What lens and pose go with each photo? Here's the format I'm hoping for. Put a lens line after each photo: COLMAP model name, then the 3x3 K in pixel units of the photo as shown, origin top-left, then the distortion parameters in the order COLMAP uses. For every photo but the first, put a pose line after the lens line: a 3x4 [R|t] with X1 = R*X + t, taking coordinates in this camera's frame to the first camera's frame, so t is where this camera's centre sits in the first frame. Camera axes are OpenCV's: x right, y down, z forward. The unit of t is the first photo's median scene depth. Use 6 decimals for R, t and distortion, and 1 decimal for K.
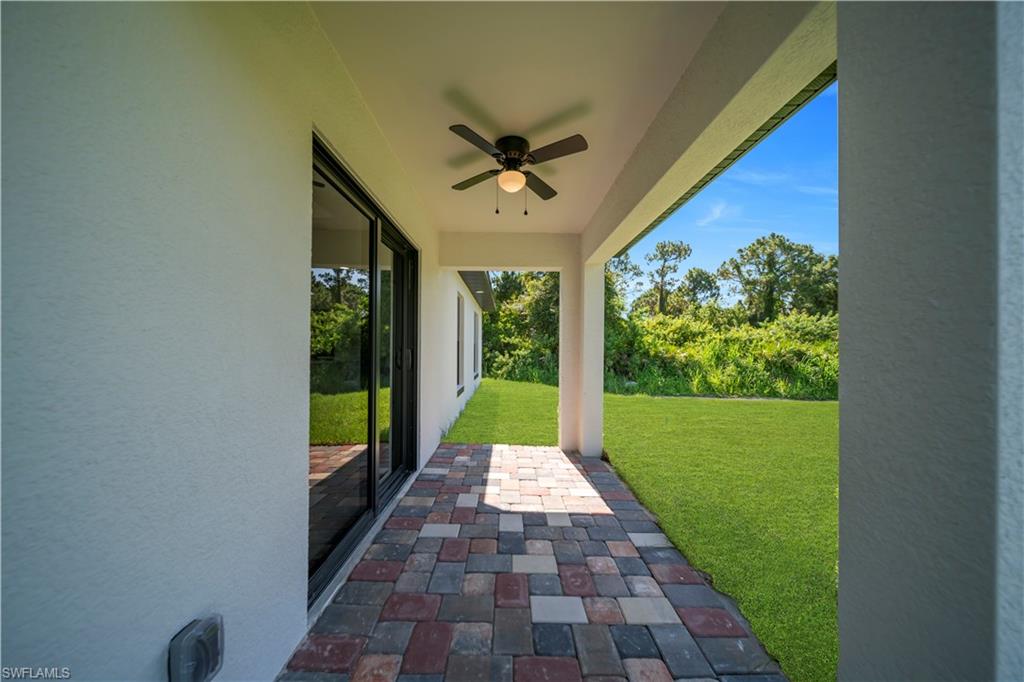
lens RADIAL K [[353.8, 0, 514.4], [0, 353.8, 347.1], [0, 0, 1]] dist [-0.000297, 0.000013]
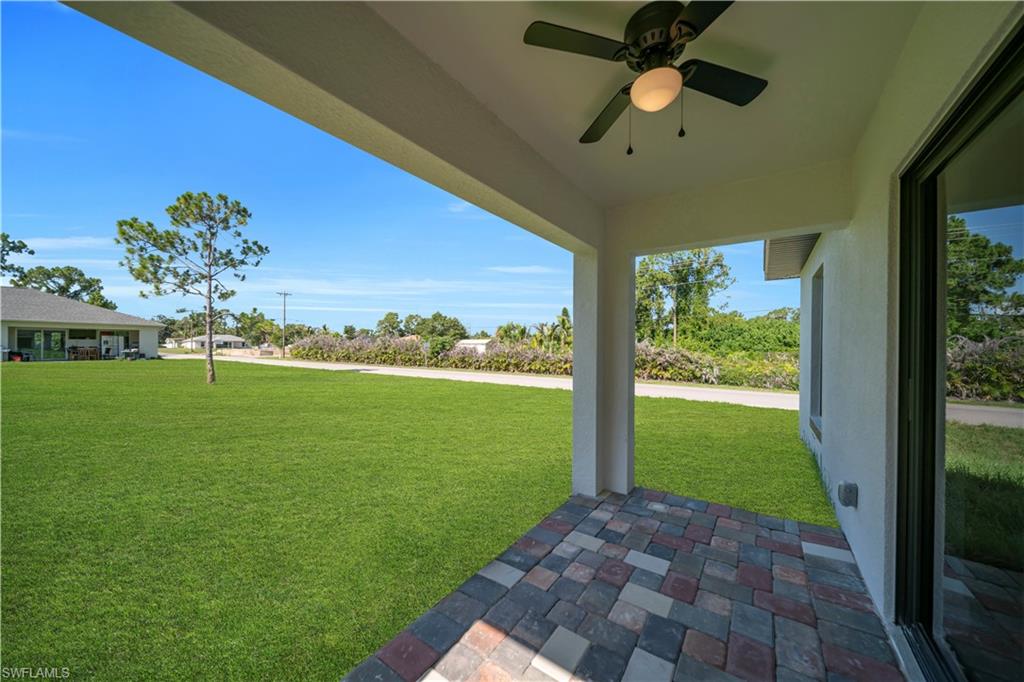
lens RADIAL K [[353.8, 0, 514.4], [0, 353.8, 347.1], [0, 0, 1]] dist [-0.000297, 0.000013]
pose [[-0.803120, -0.014288, 0.595646, -0.218091], [-0.012464, 0.999897, 0.007180, -0.063672], [-0.595687, -0.001657, -0.803215, 1.998586]]
